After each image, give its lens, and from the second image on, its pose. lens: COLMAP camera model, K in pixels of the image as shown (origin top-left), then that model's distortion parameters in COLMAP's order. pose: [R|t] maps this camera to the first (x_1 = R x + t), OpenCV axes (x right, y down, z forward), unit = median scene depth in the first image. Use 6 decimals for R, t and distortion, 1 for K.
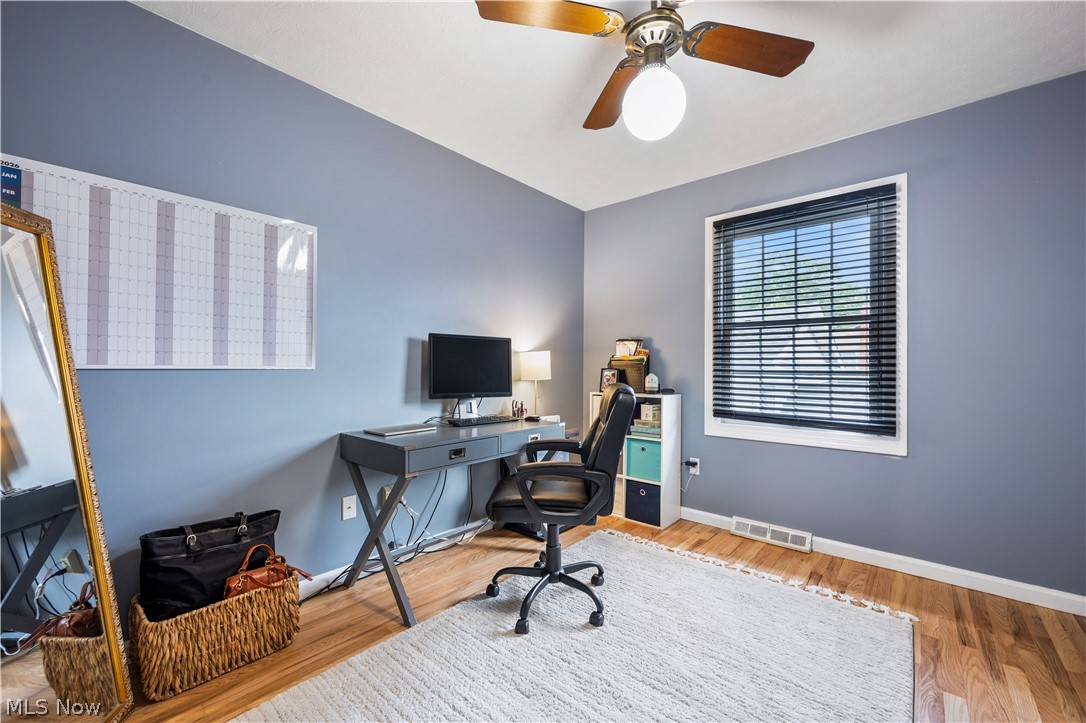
lens RADIAL K [[432.8, 0, 539.9], [0, 432.8, 361.0], [0, 0, 1]] dist [-0.000068, -0.000177]
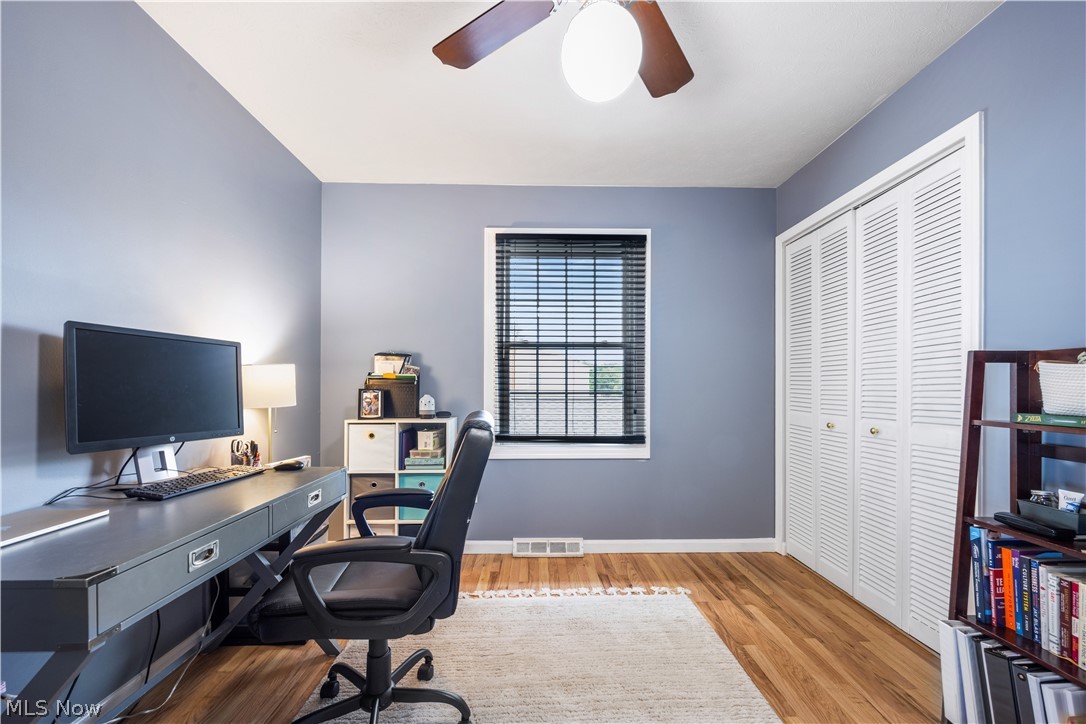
lens RADIAL K [[431.3, 0, 545.3], [0, 431.3, 384.8], [0, 0, 1]] dist [0.000703, 0.000037]
pose [[0.736091, -0.001130, 0.676882, -0.174704], [-0.006389, 0.999942, 0.008618, 0.000646], [-0.676853, -0.010668, 0.736041, 0.249873]]
